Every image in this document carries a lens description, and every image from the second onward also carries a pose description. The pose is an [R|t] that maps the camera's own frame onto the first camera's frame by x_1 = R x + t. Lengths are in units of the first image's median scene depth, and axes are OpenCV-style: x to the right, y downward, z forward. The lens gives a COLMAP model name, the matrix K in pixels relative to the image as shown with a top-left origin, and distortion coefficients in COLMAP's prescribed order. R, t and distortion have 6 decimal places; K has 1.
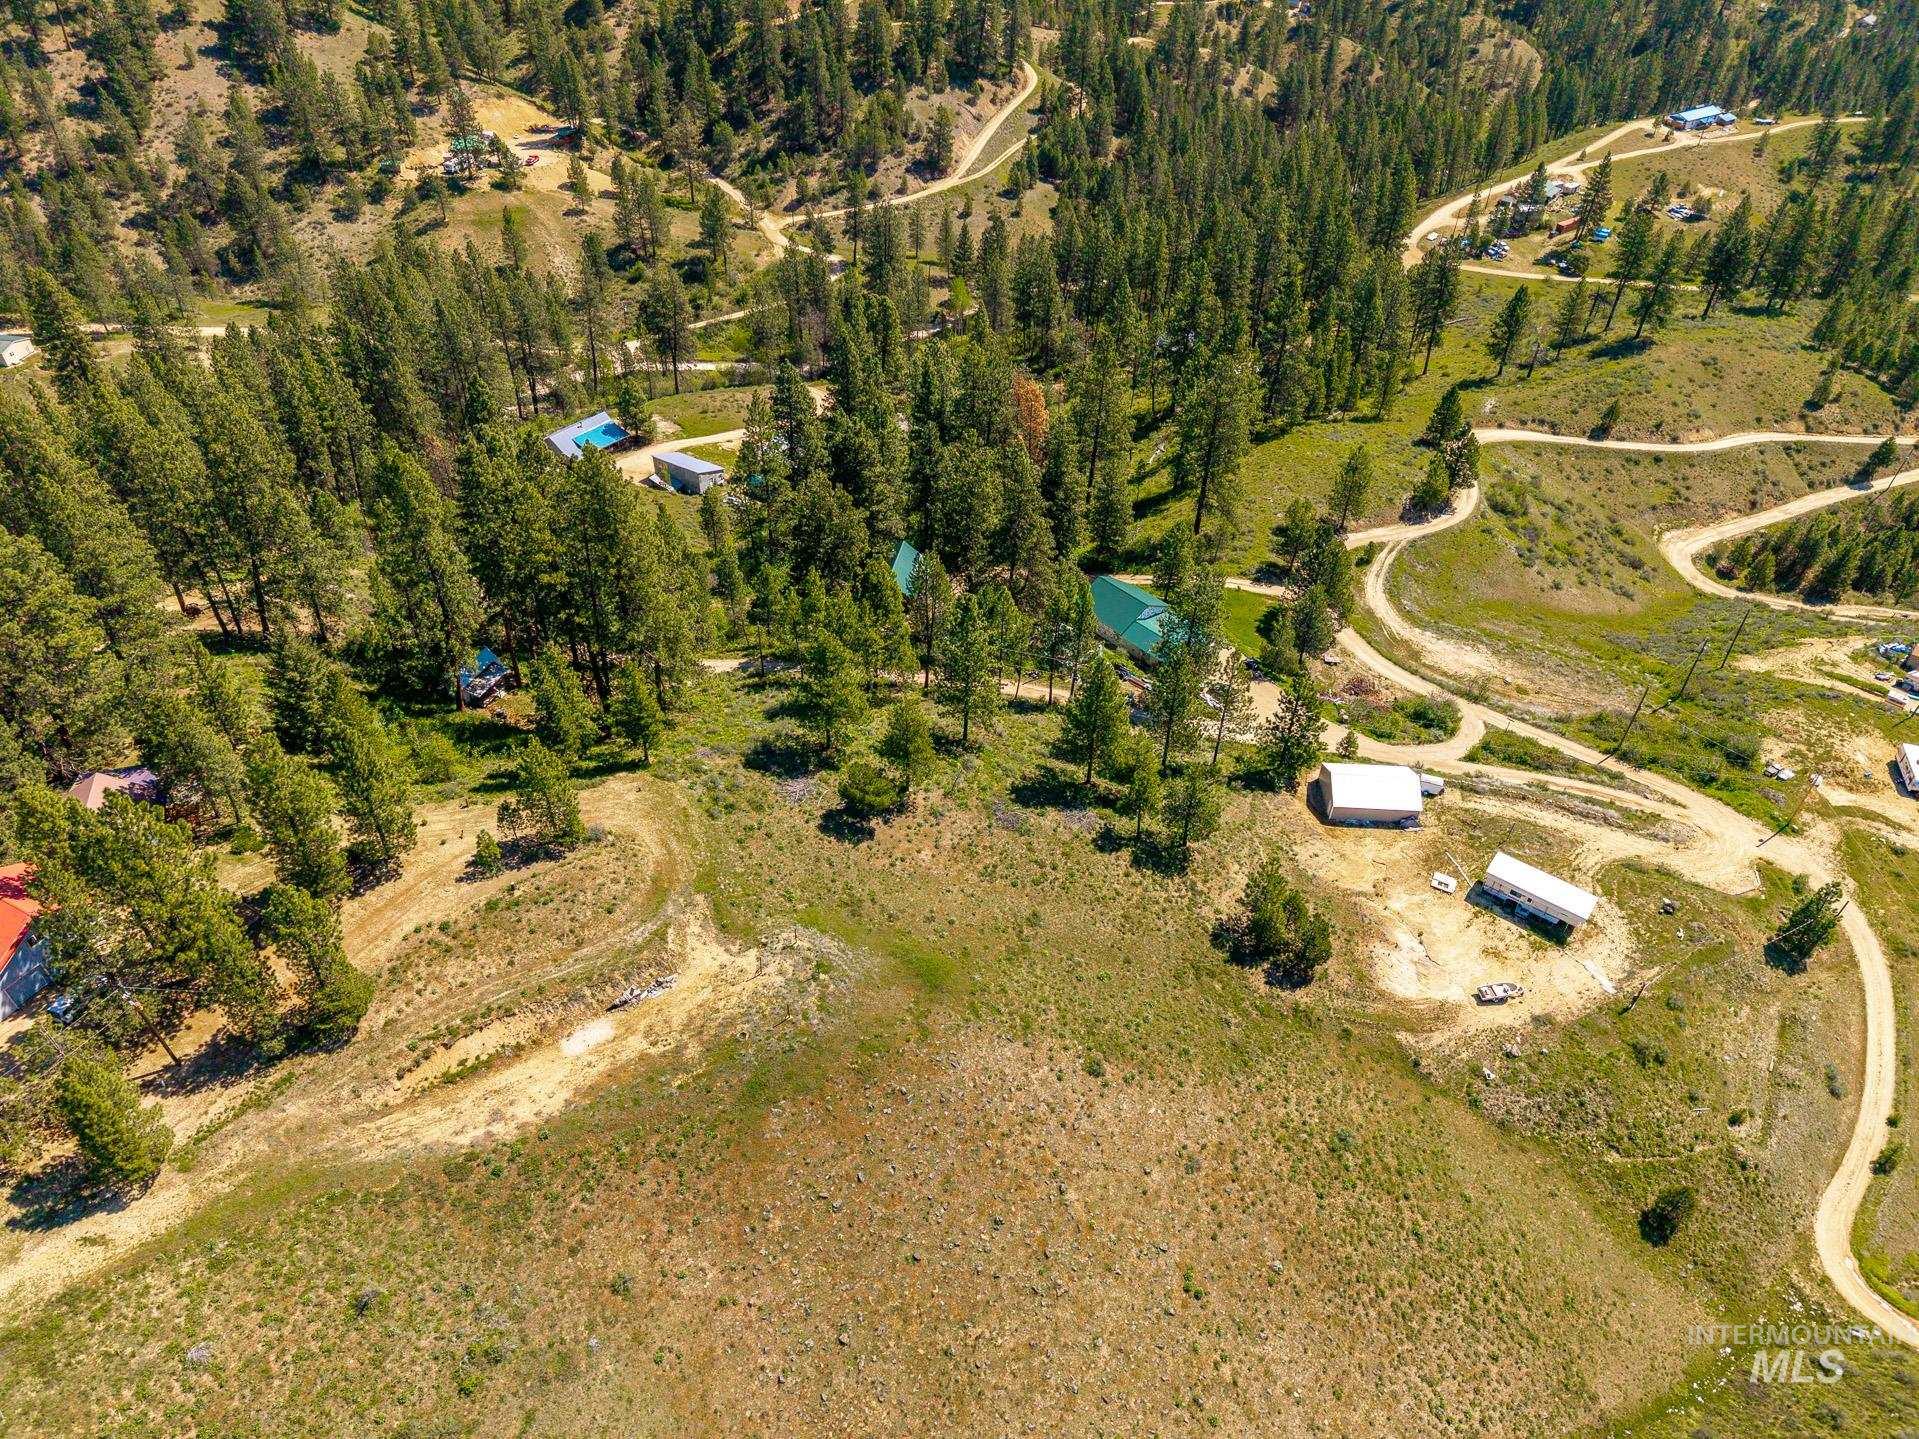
lens RADIAL K [[1289.4, 0, 959.5], [0, 1289.4, 719.5], [0, 0, 1]] dist [0.023905, -0.017327]
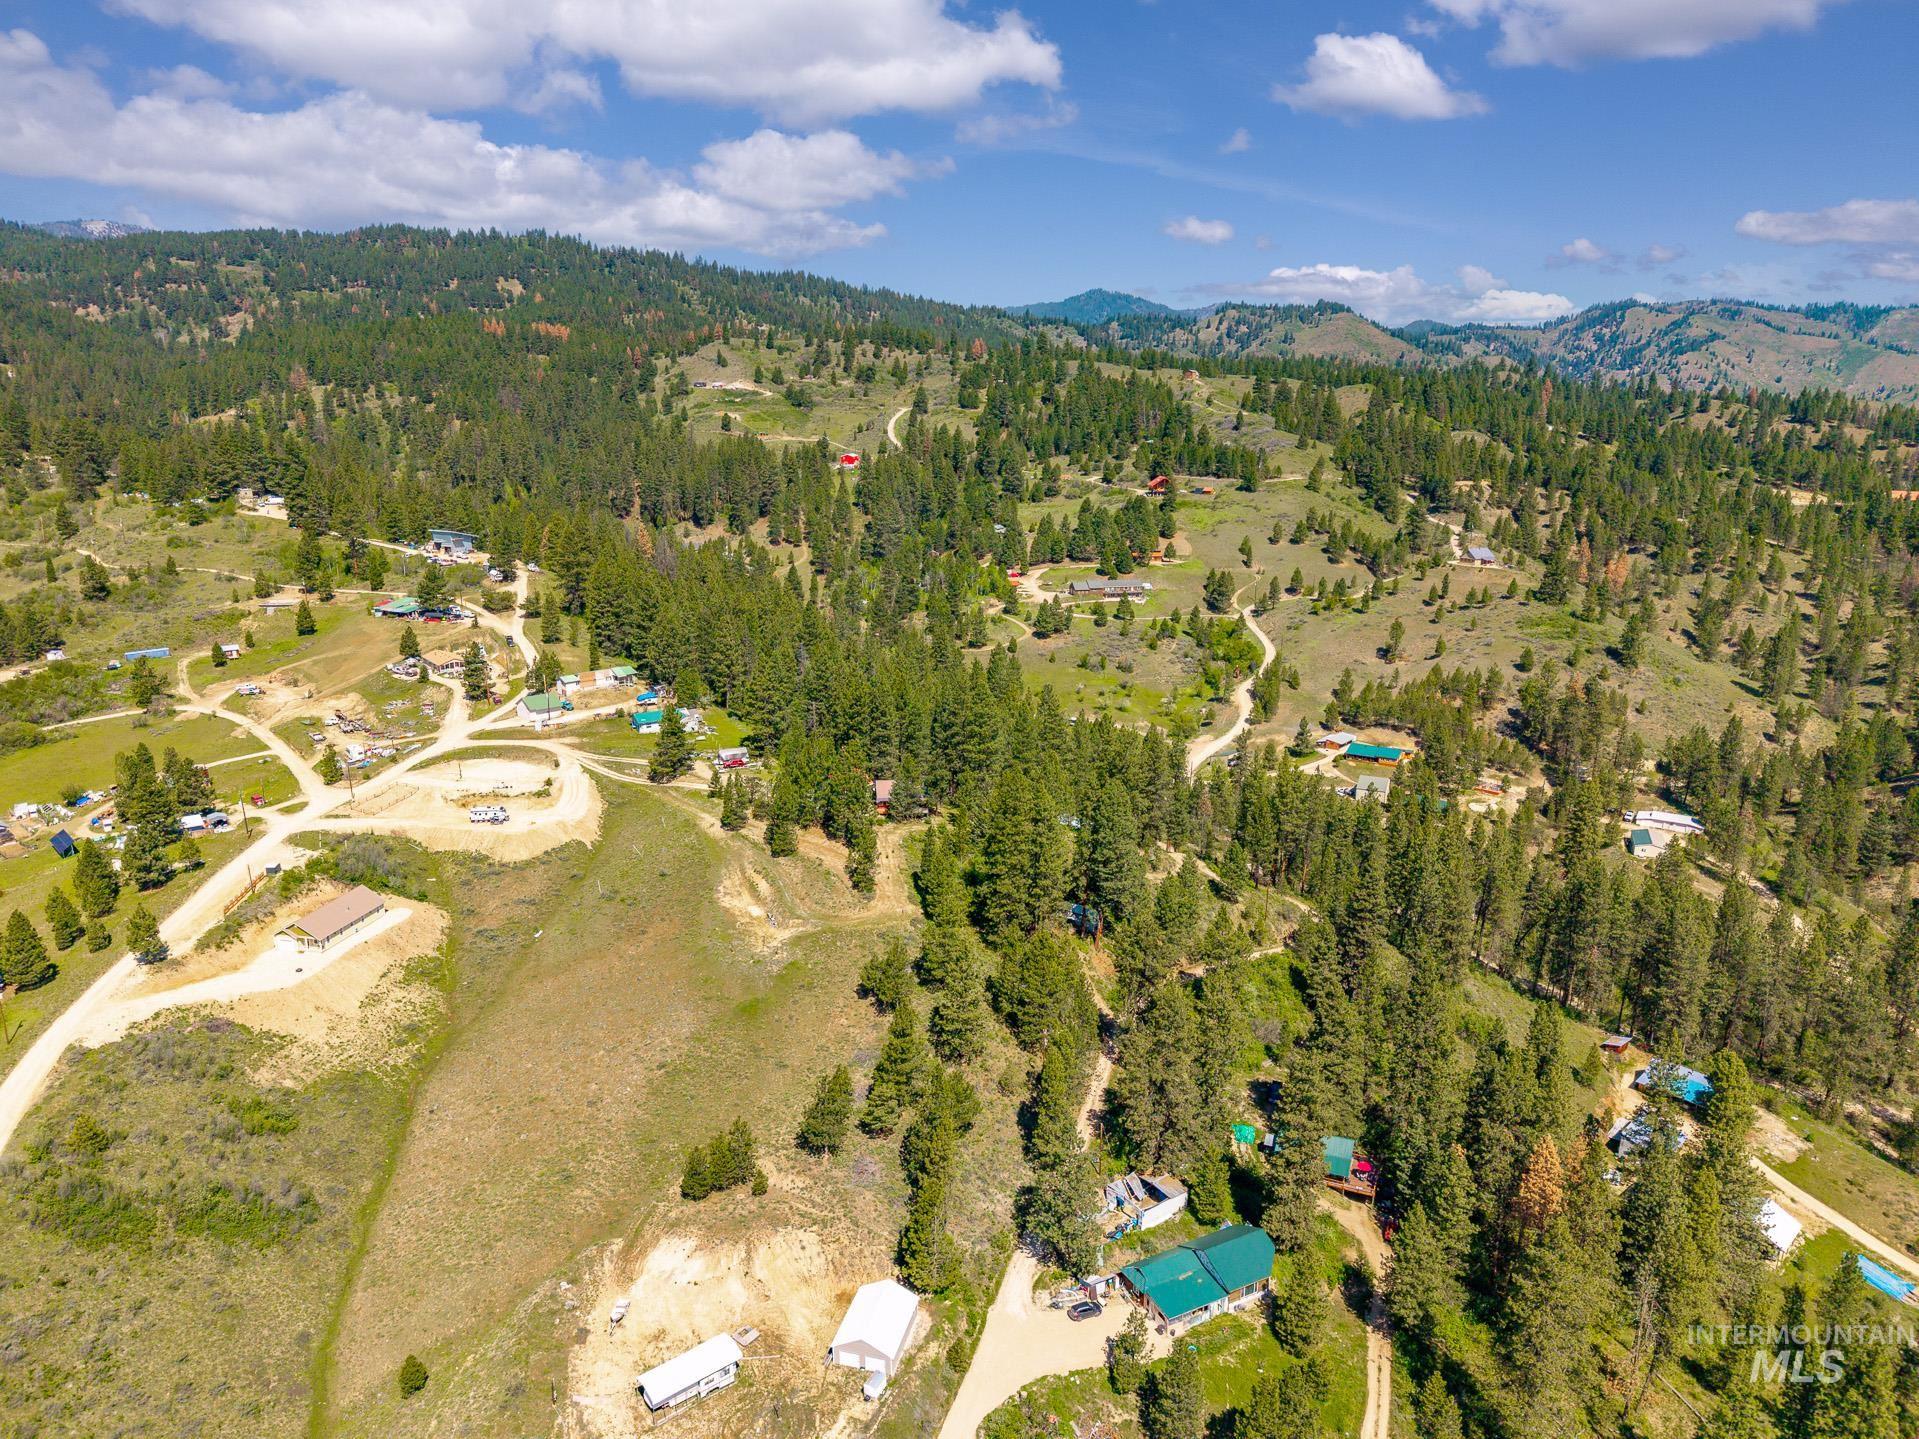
lens RADIAL K [[1289.6, 0, 959.5], [0, 1289.6, 719.5], [0, 0, 1]] dist [0.021000, -0.017717]
pose [[-0.228692, 0.222904, -0.947636, 1.068700], [-0.635934, 0.702824, 0.318788, -0.588514], [0.737081, 0.675538, -0.018978, 0.708296]]
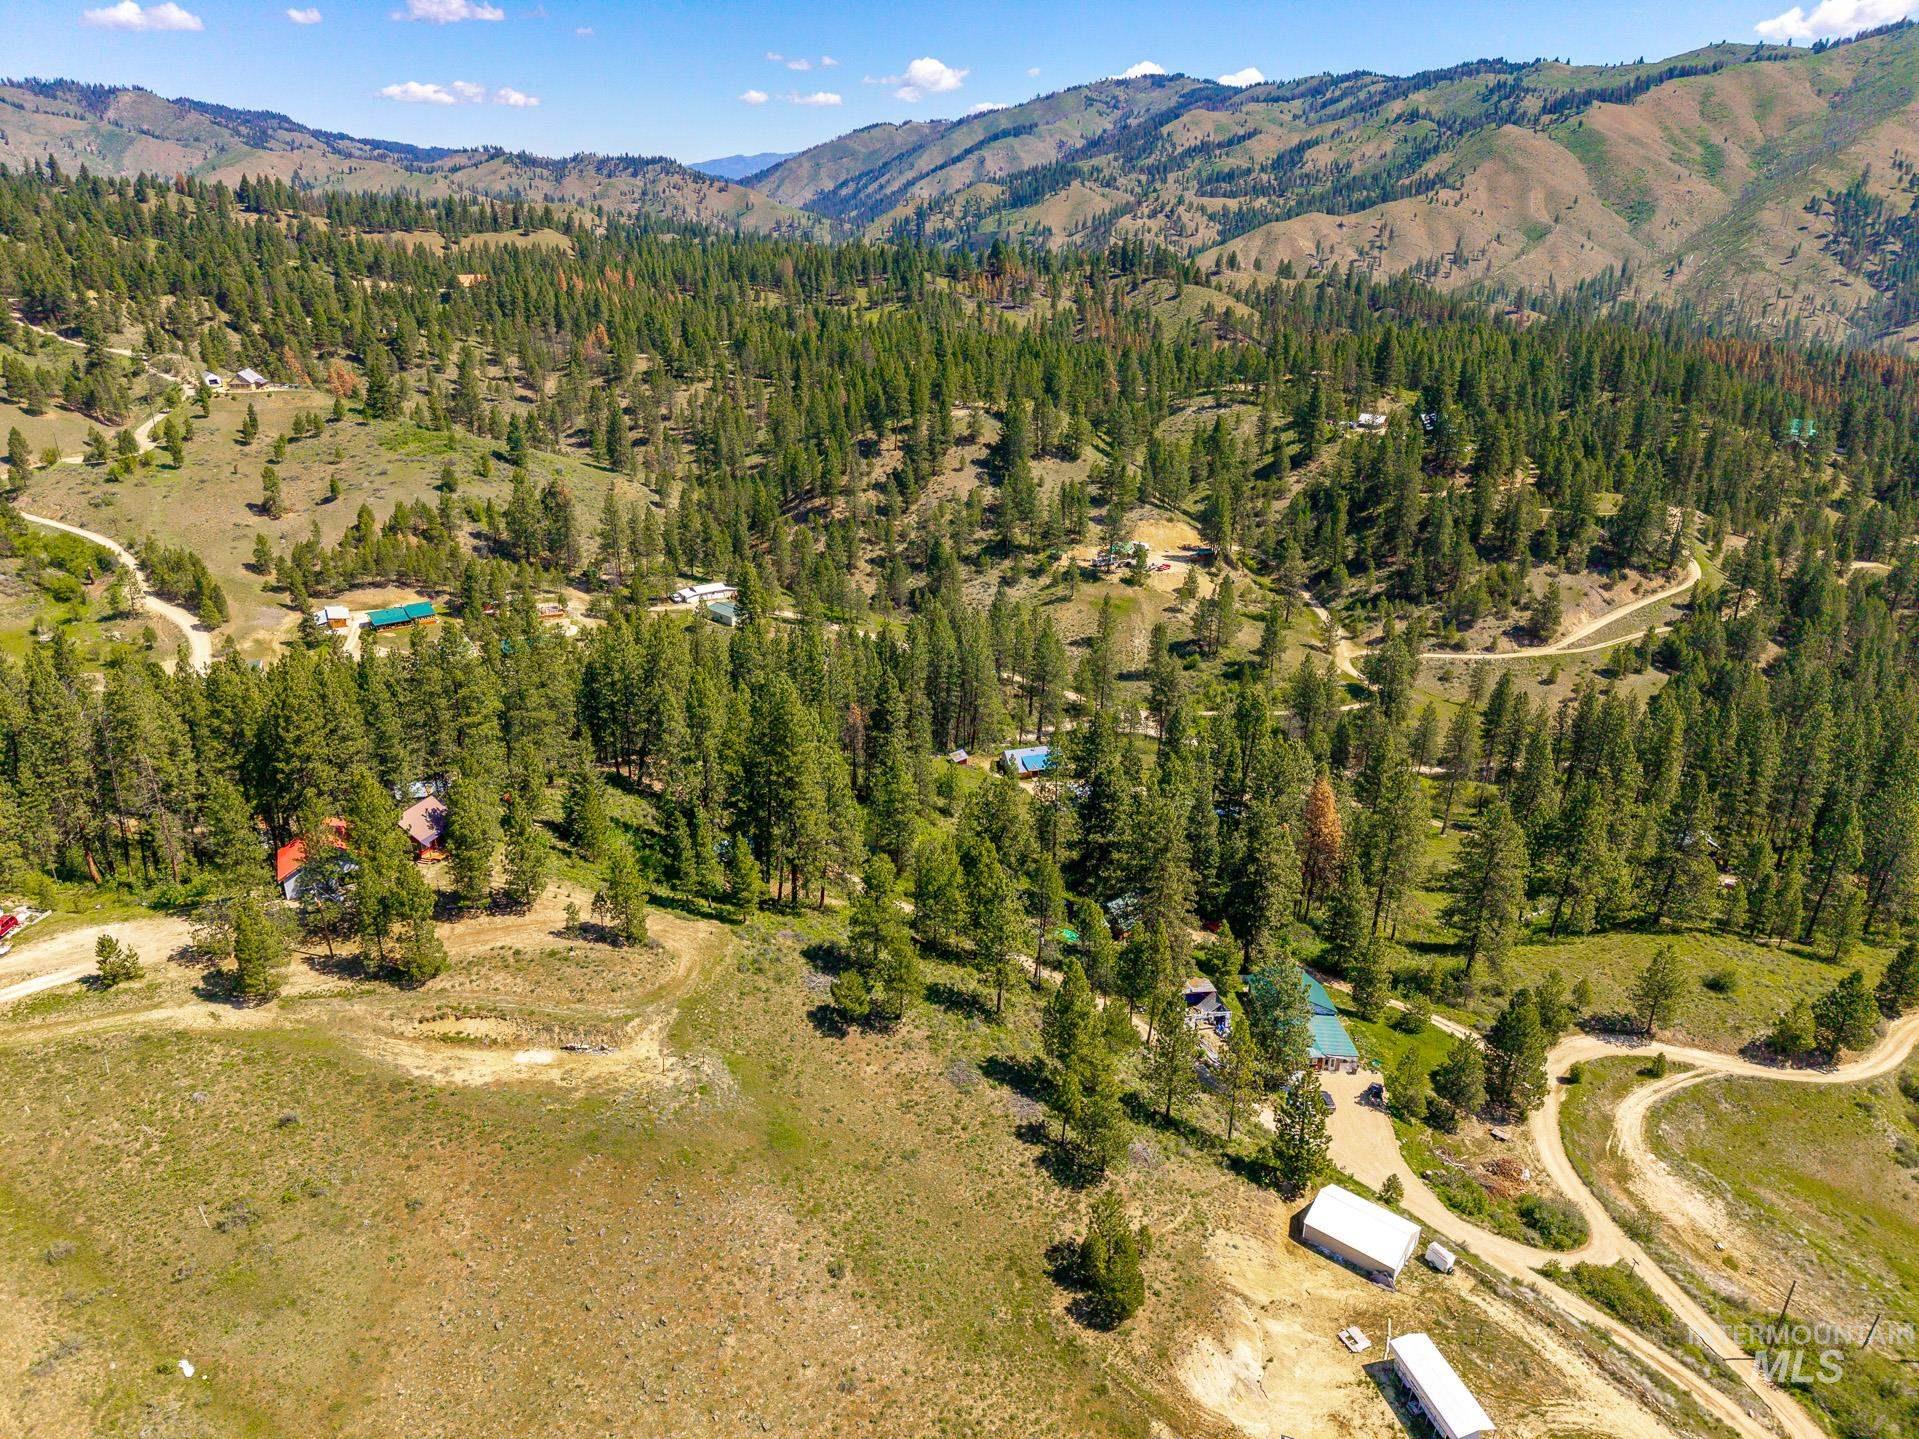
lens RADIAL K [[1289.6, 0, 959.5], [0, 1289.6, 719.5], [0, 0, 1]] dist [0.021000, -0.017717]
pose [[0.802834, 0.215709, -0.555812, 0.491632], [-0.379828, 0.903632, -0.197941, 0.016804], [0.459552, 0.370027, 0.807398, -0.013361]]
